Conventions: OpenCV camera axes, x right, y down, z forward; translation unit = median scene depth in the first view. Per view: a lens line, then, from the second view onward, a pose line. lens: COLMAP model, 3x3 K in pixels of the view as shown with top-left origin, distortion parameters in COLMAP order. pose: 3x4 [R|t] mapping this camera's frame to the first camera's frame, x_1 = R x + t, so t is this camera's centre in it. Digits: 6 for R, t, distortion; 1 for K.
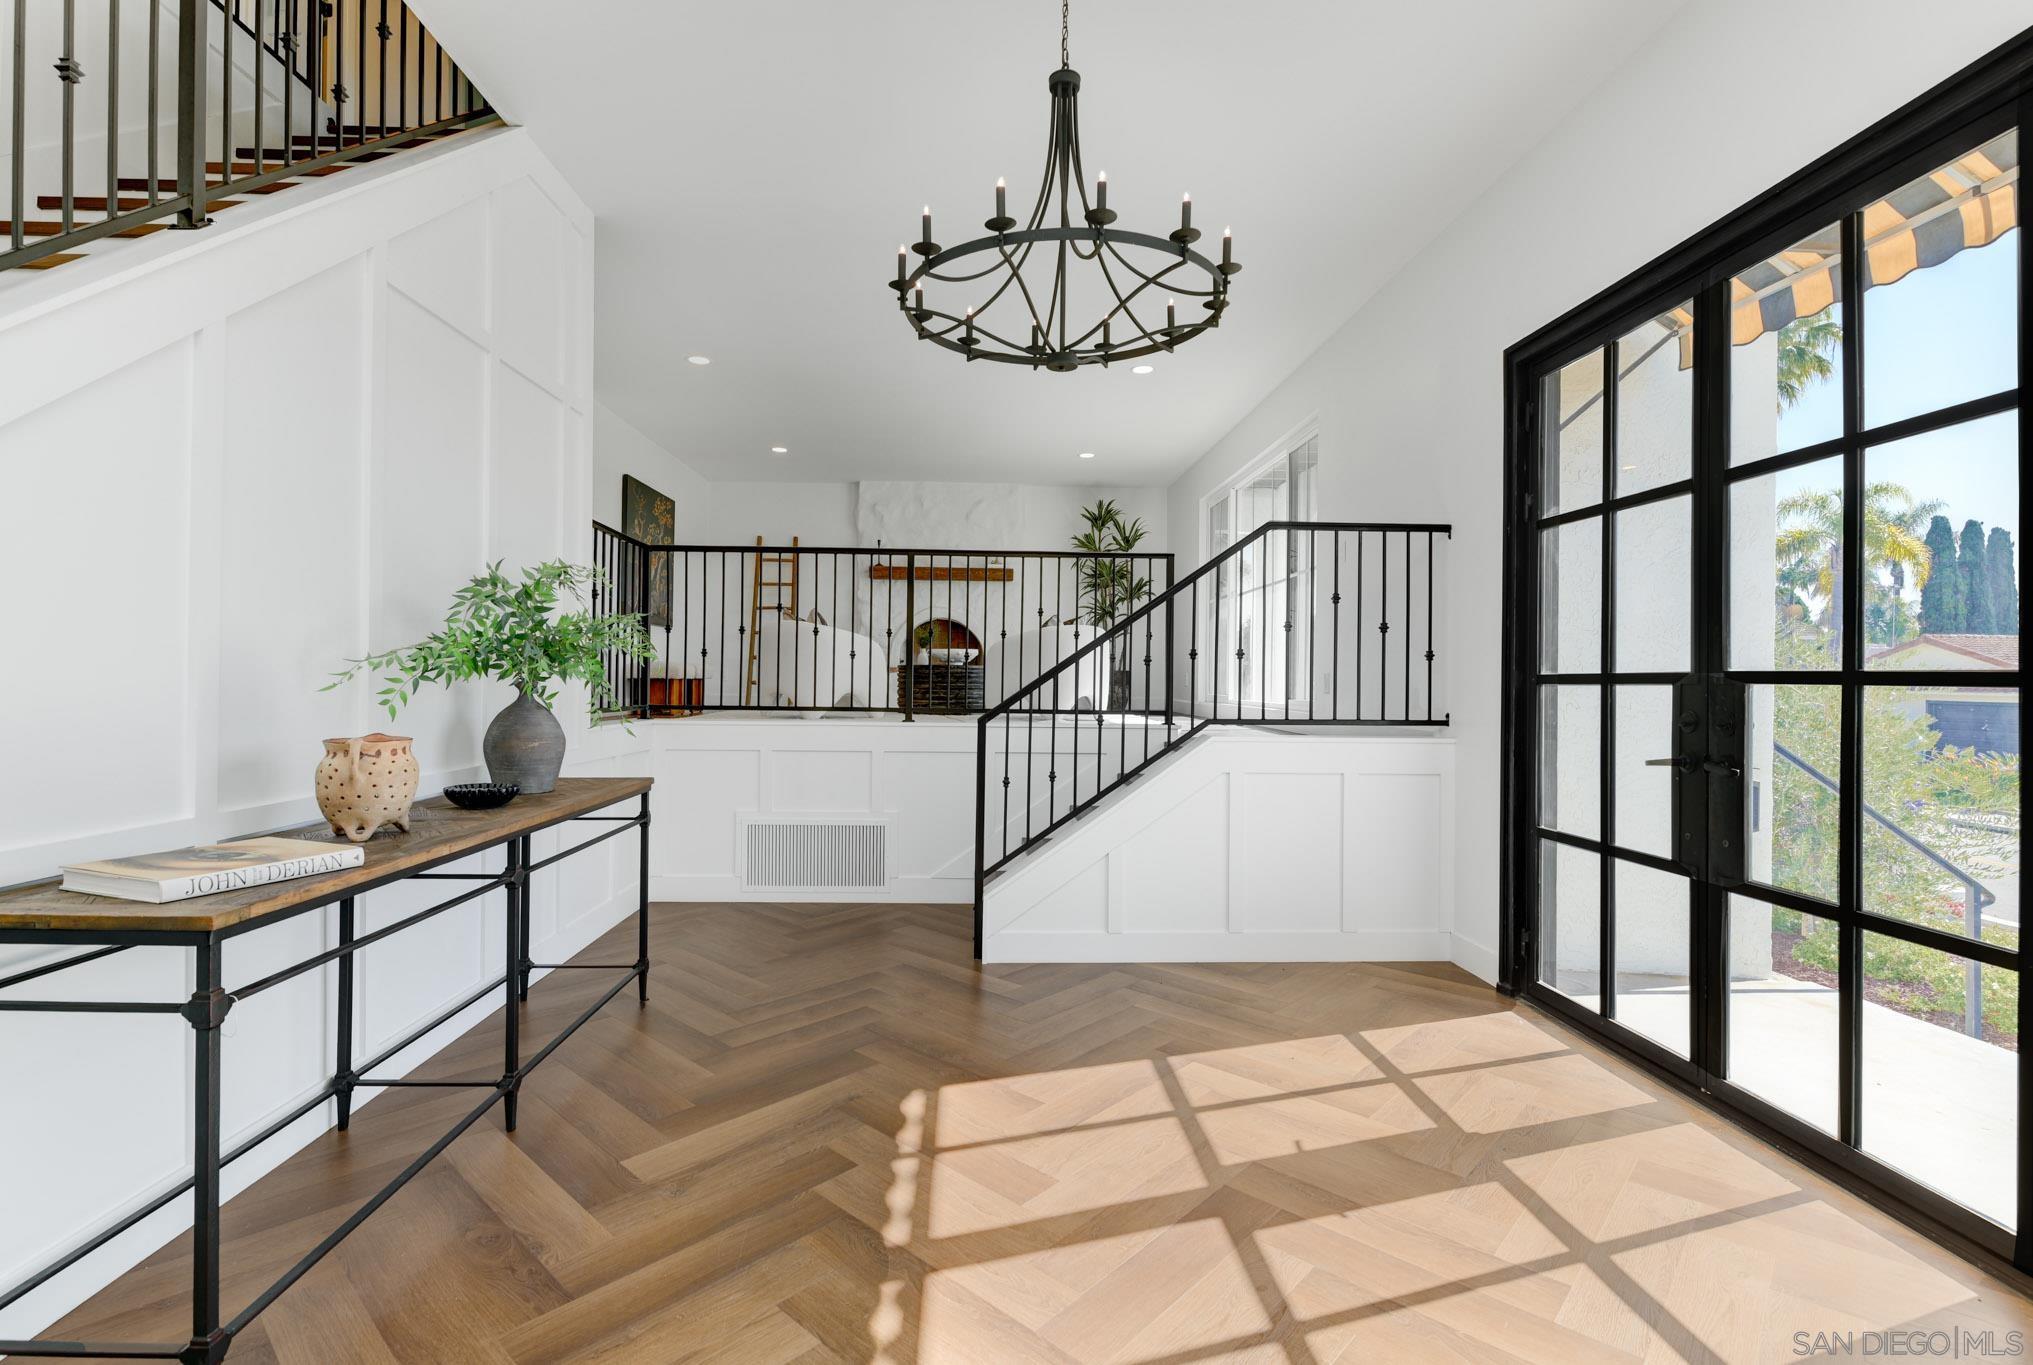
lens RADIAL K [[942.8, 0, 1003.1], [0, 942.8, 679.8], [0, 0, 1]] dist [-0.000321, -0.000326]
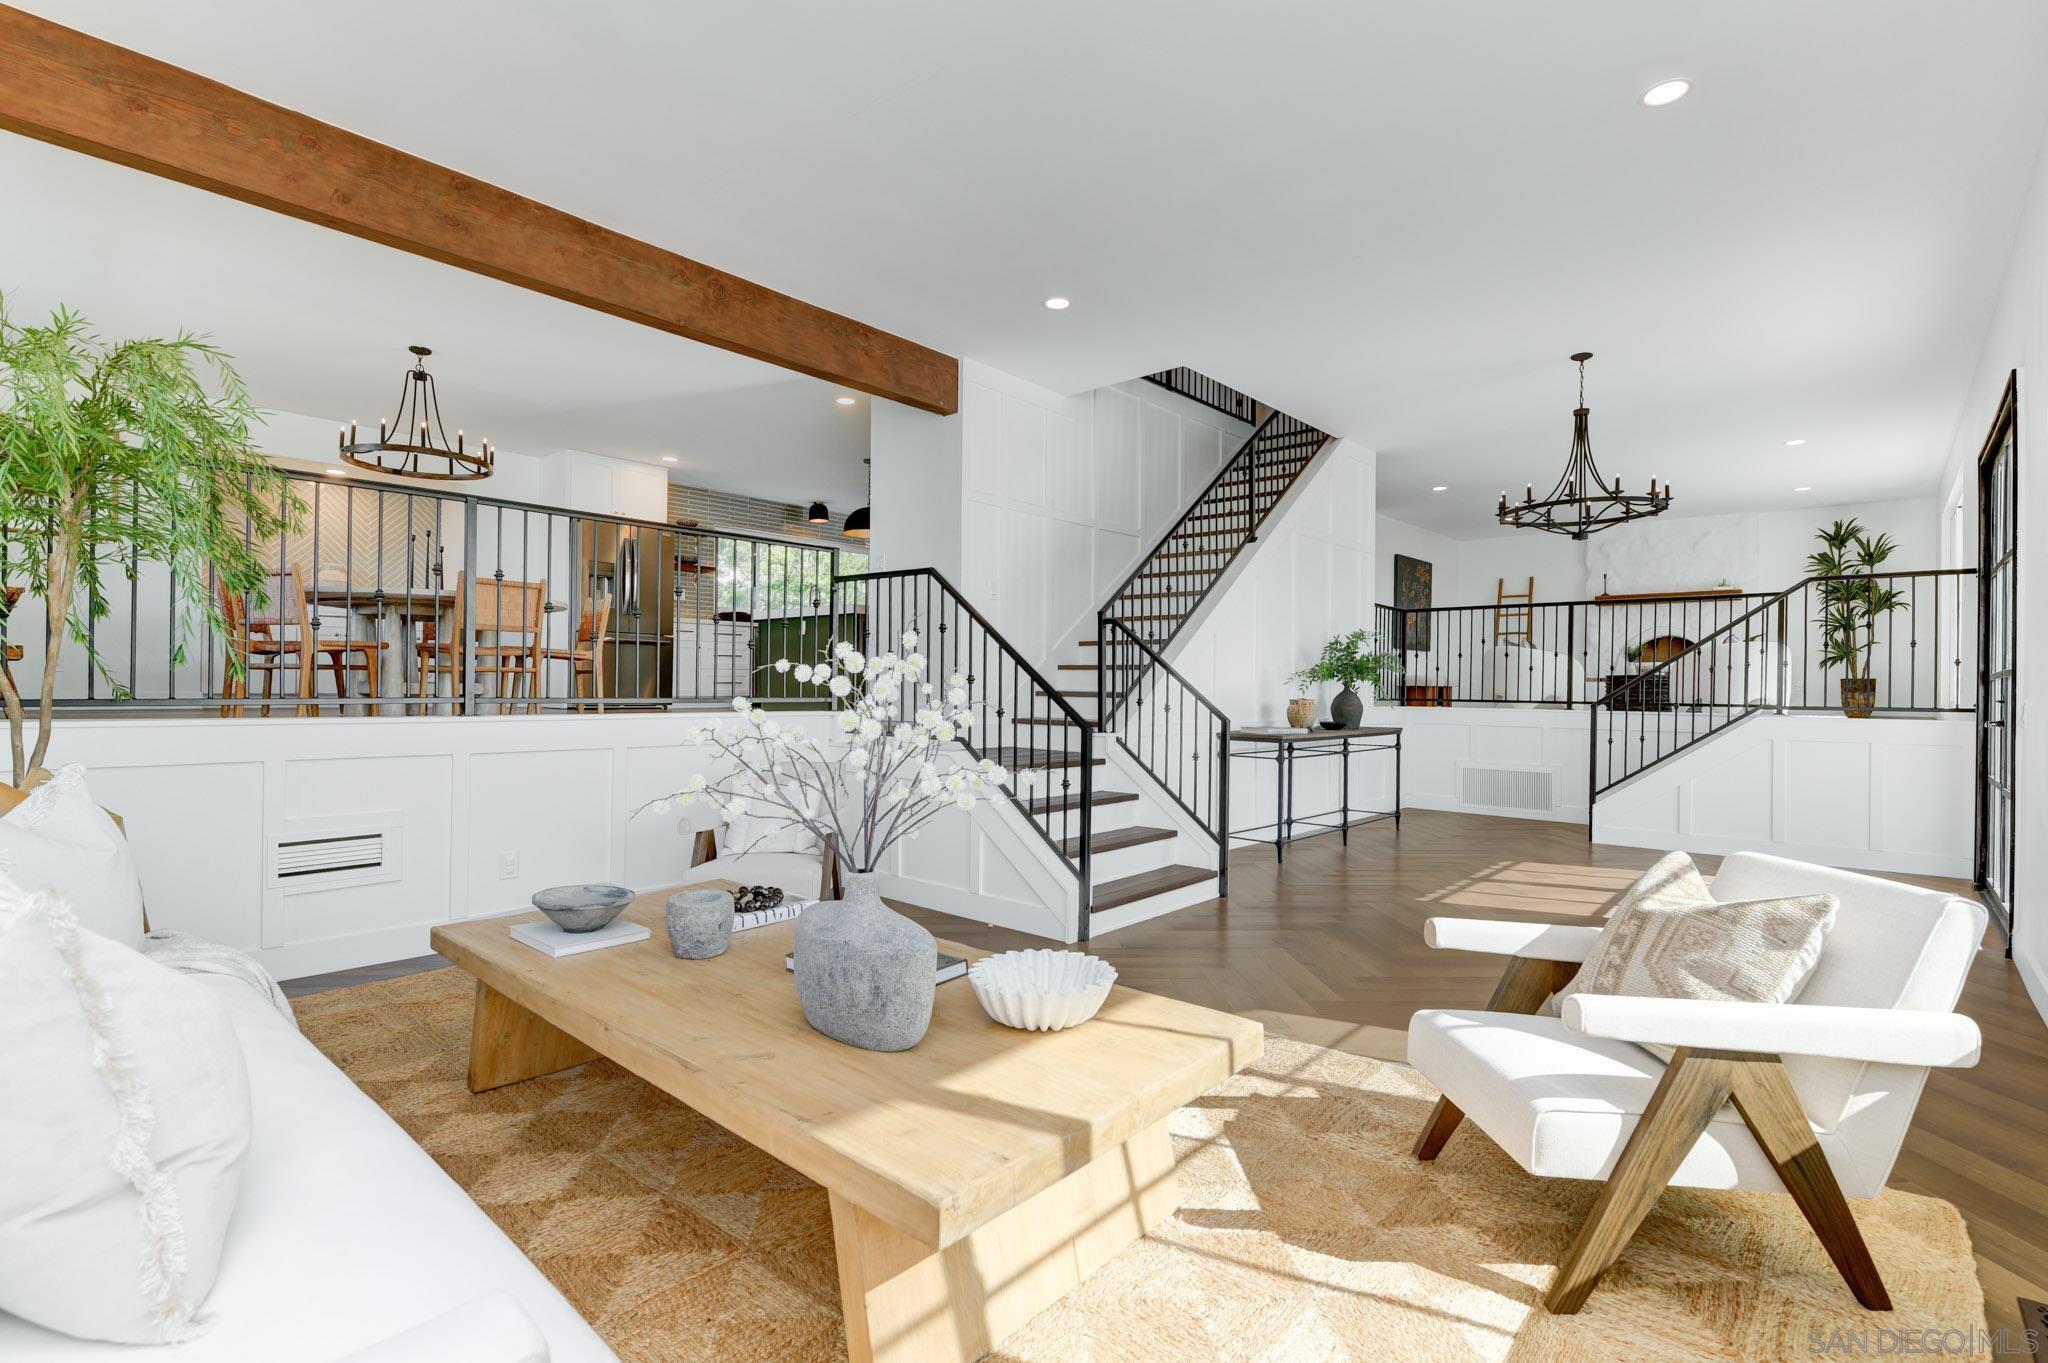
lens RADIAL K [[934.0, 0, 1024.0], [0, 934.0, 681.5], [0, 0, 1]] dist [0.000626, -0.000090]
pose [[0.715635, -0.004570, -0.698460, 0.495924], [-0.004754, 0.999924, -0.011415, 0.025973], [0.698459, 0.011489, 0.715558, -1.118386]]
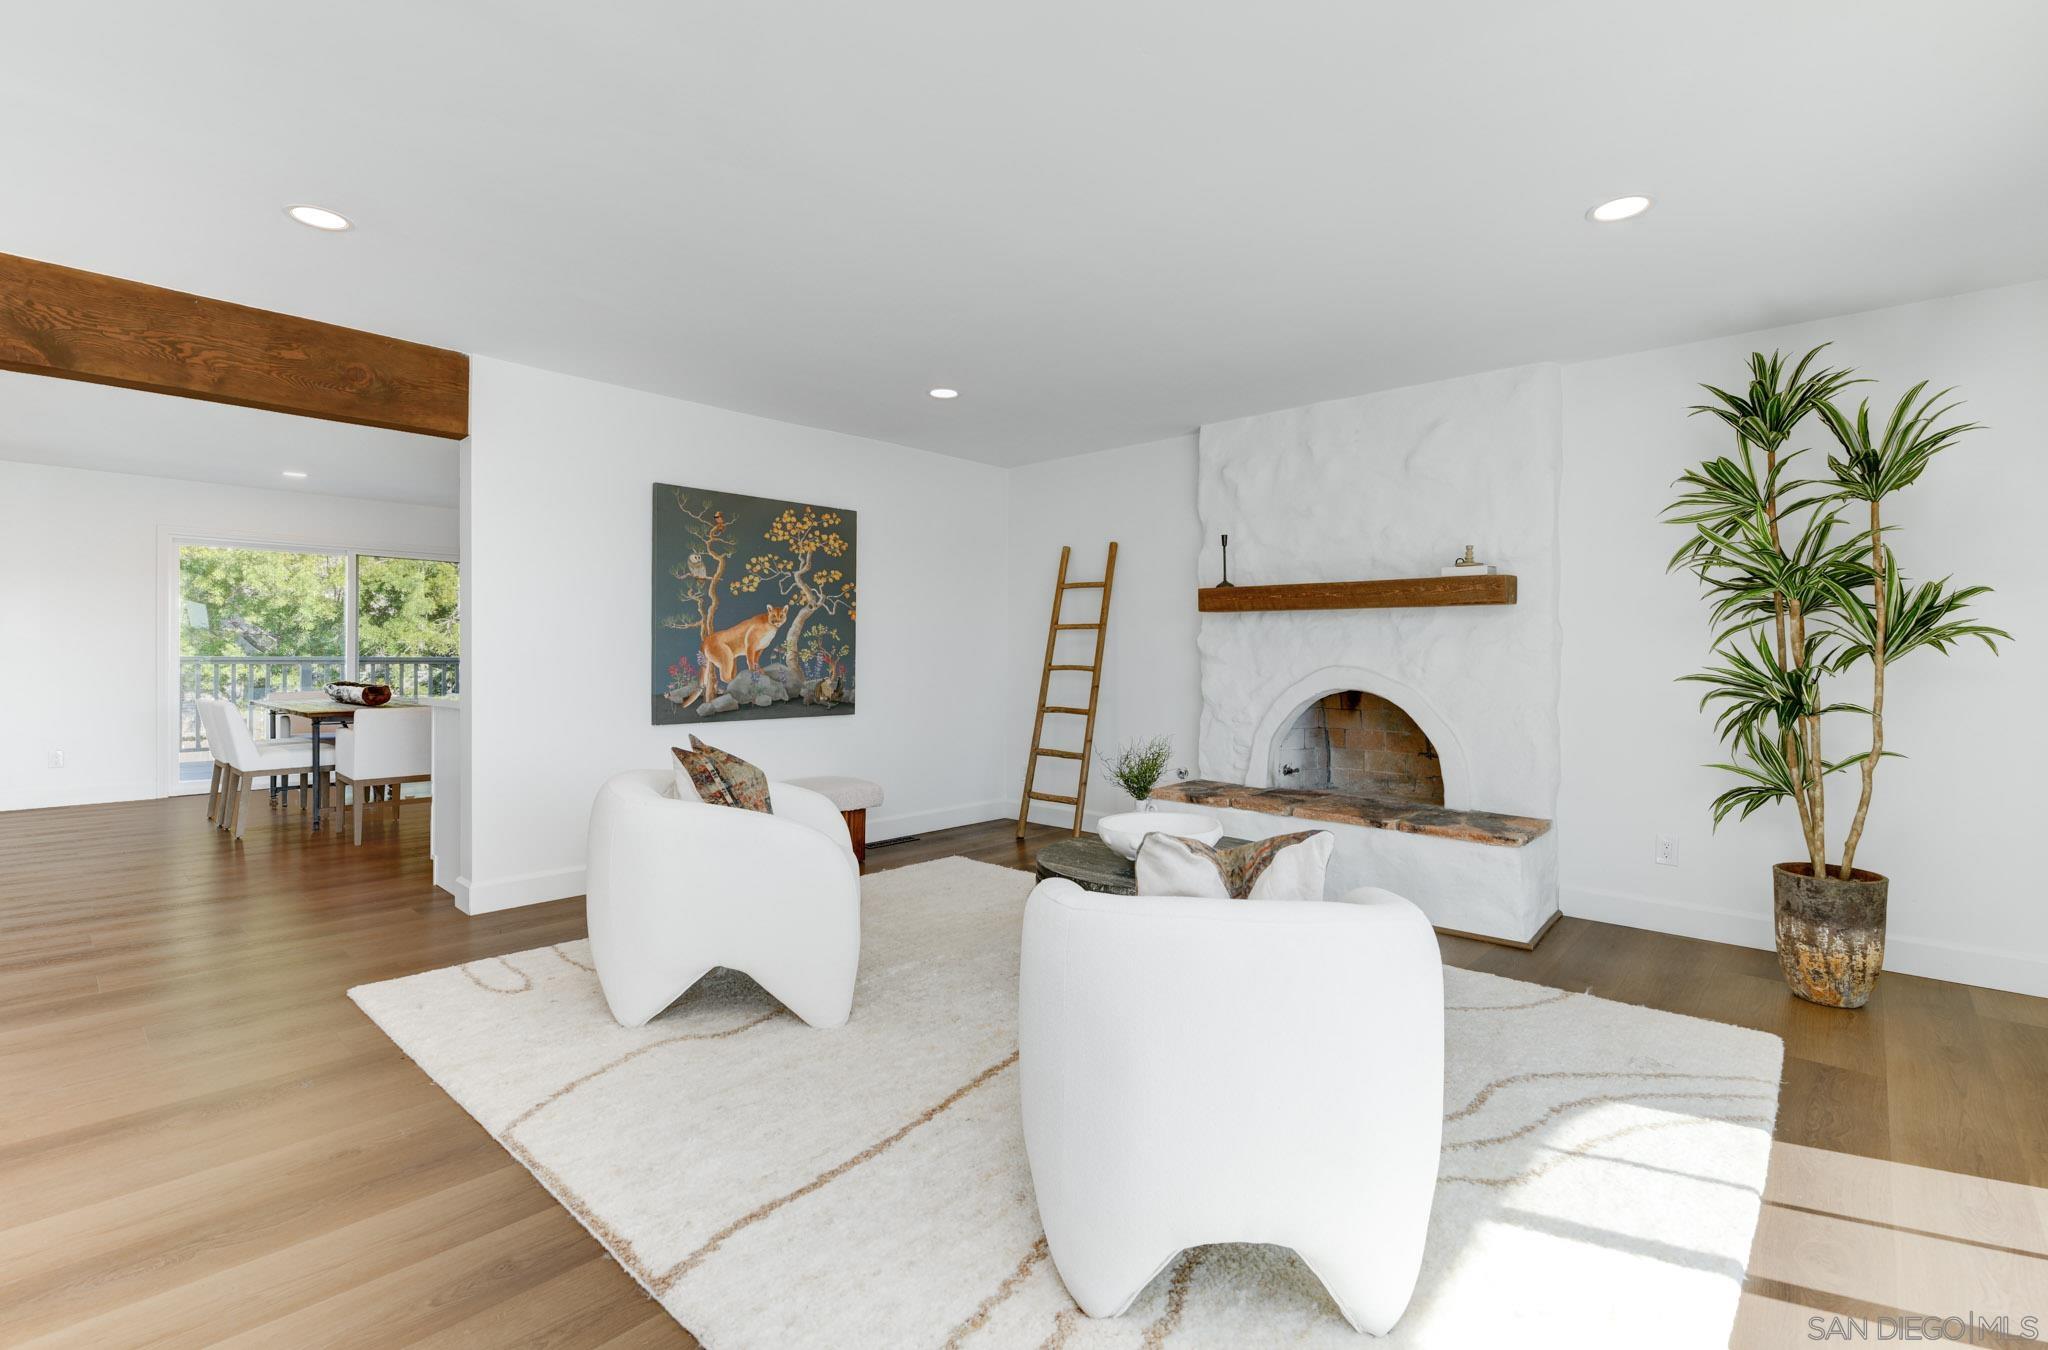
lens RADIAL K [[924.0, 0, 1024.4], [0, 924.0, 655.6], [0, 0, 1]] dist [-0.001471, -0.000312]
pose [[0.712710, -0.003551, -0.701450, 0.393407], [-0.003364, 0.999958, -0.008480, -0.220311], [0.701451, 0.008404, 0.712668, 1.592159]]
